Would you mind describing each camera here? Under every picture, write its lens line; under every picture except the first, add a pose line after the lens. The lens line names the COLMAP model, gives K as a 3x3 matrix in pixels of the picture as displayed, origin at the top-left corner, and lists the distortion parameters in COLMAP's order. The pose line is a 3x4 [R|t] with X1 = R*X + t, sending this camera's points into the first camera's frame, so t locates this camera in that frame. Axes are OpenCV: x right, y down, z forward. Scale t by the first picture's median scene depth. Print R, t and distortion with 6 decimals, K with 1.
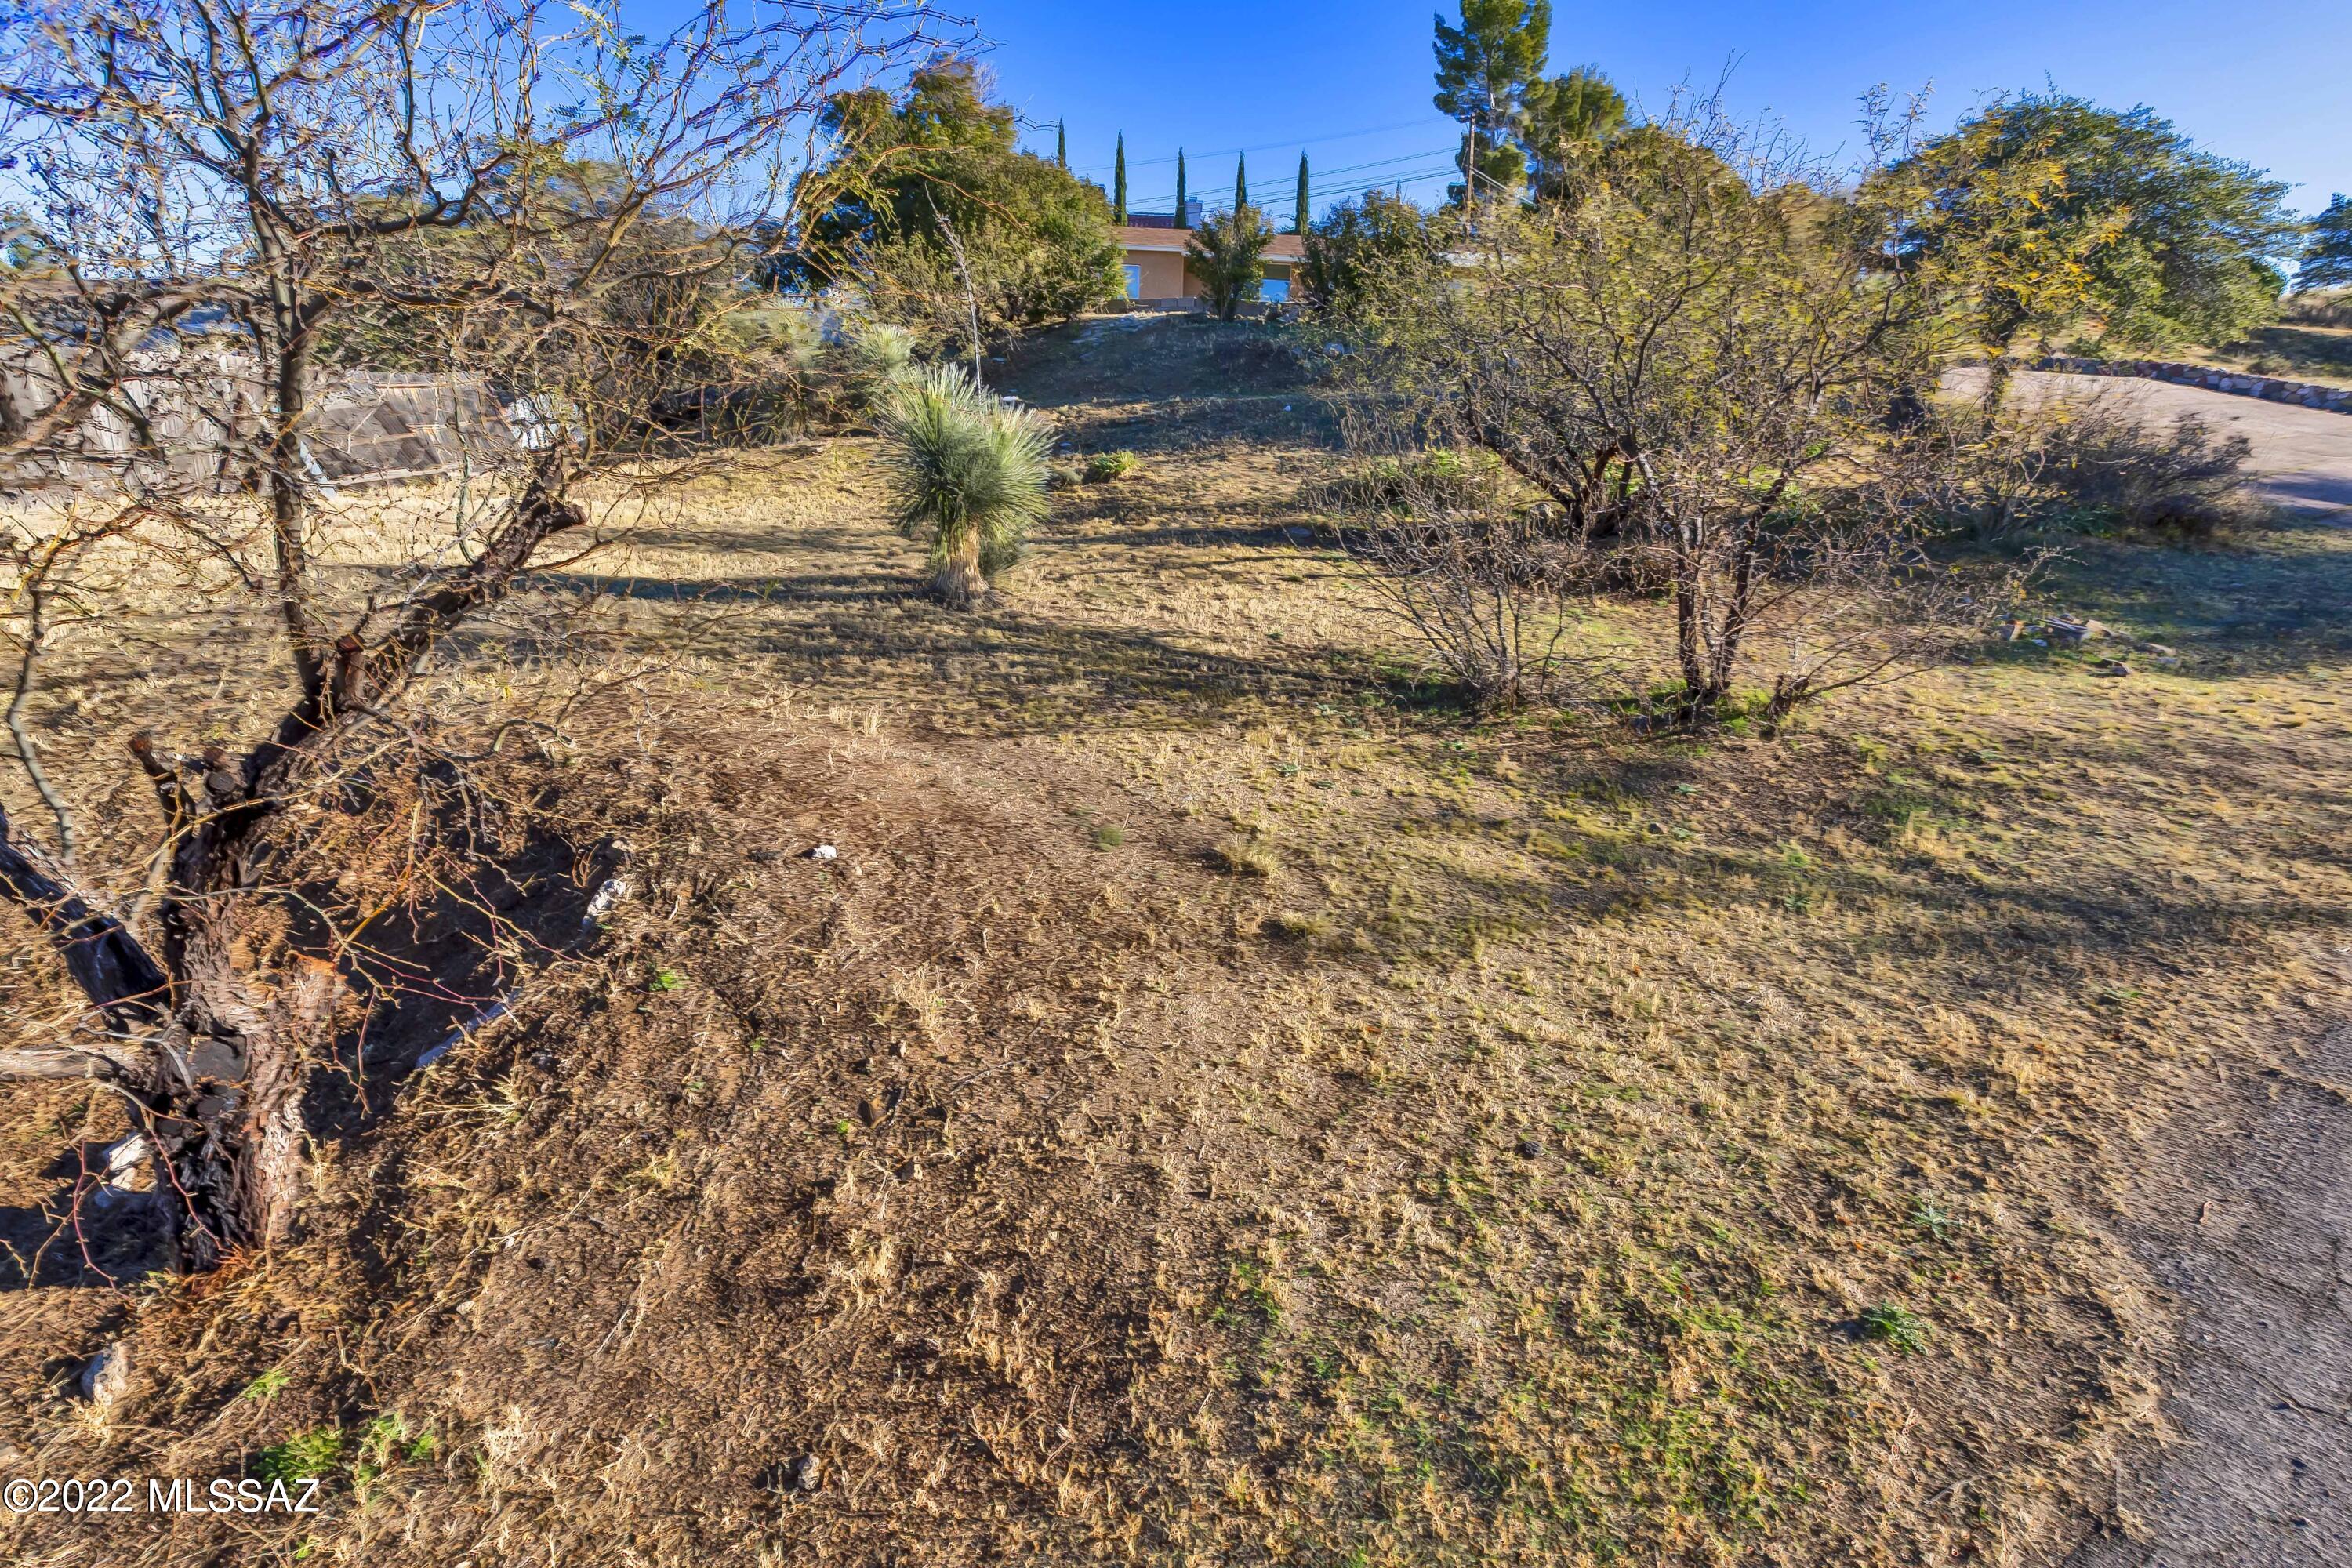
lens RADIAL K [[1113.6, 0, 1183.9], [0, 1113.6, 701.2], [0, 0, 1]] dist [0.002608, -0.001096]
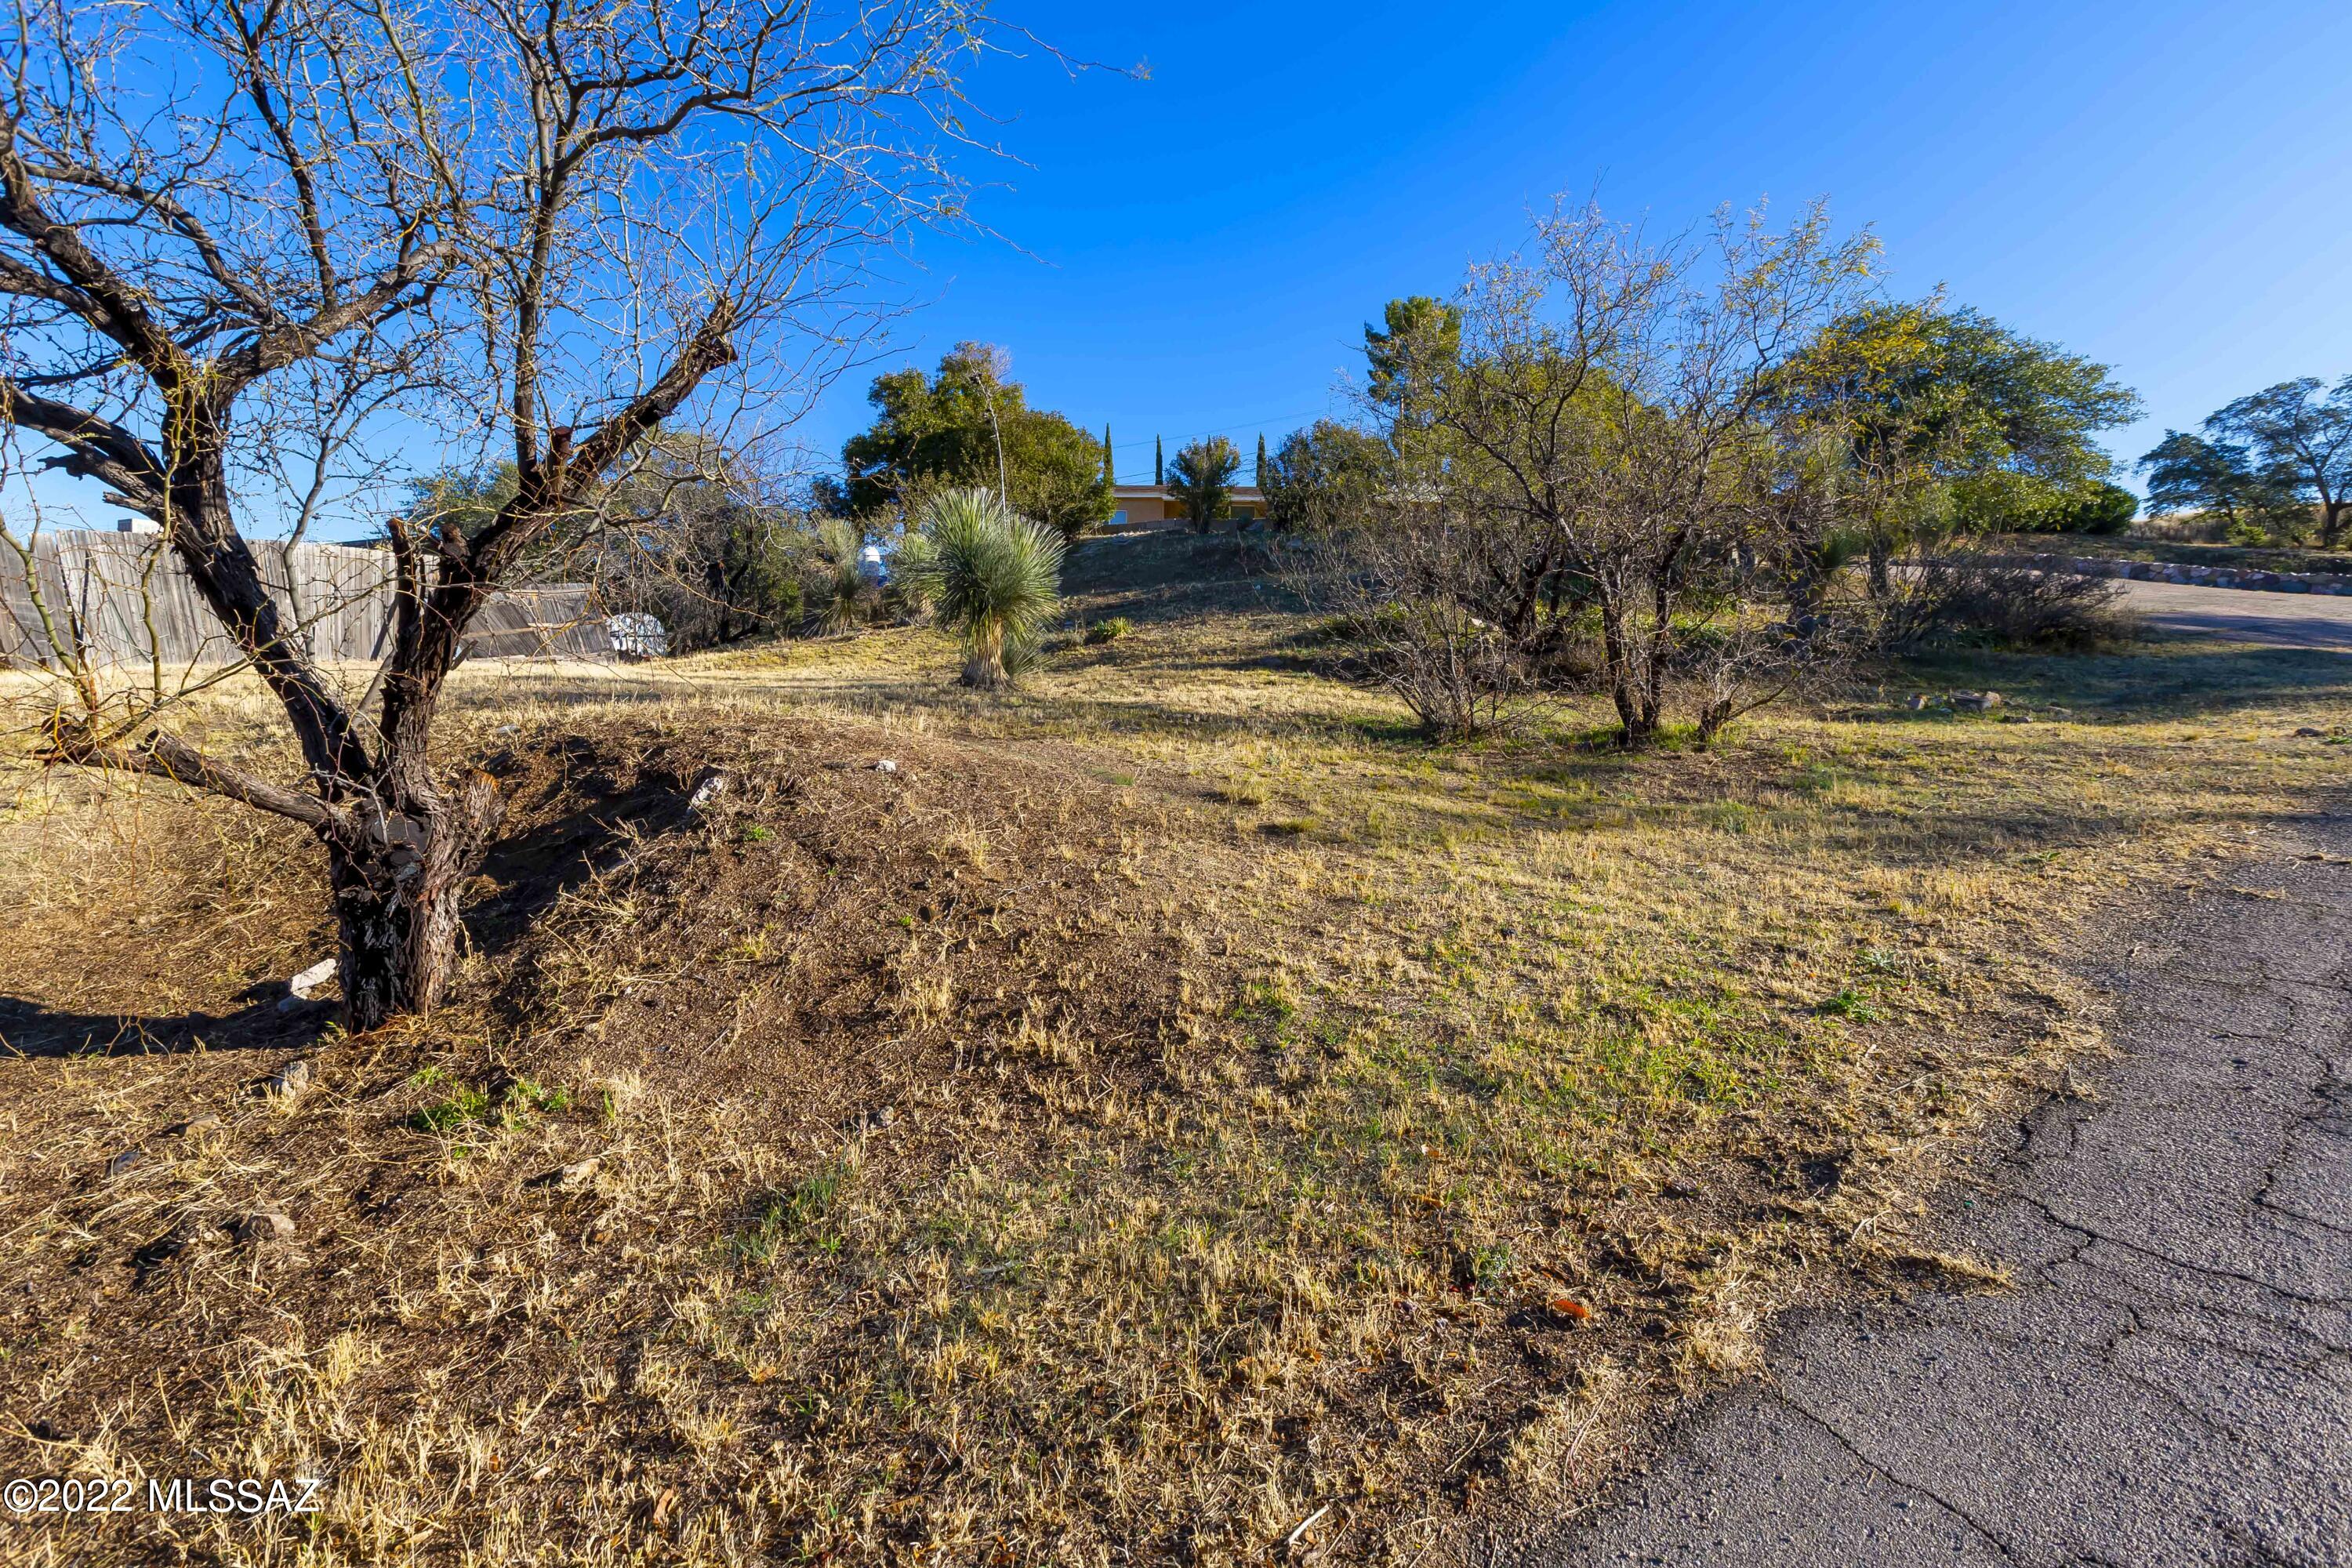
lens RADIAL K [[1014.0, 0, 1118.5], [0, 1014.0, 784.8], [0, 0, 1]] dist [0.000618, -0.000176]
pose [[0.998648, -0.026036, -0.044996, -0.031263], [0.017492, 0.983367, -0.180788, 0.415471], [0.048955, 0.179756, 0.982492, -0.053948]]
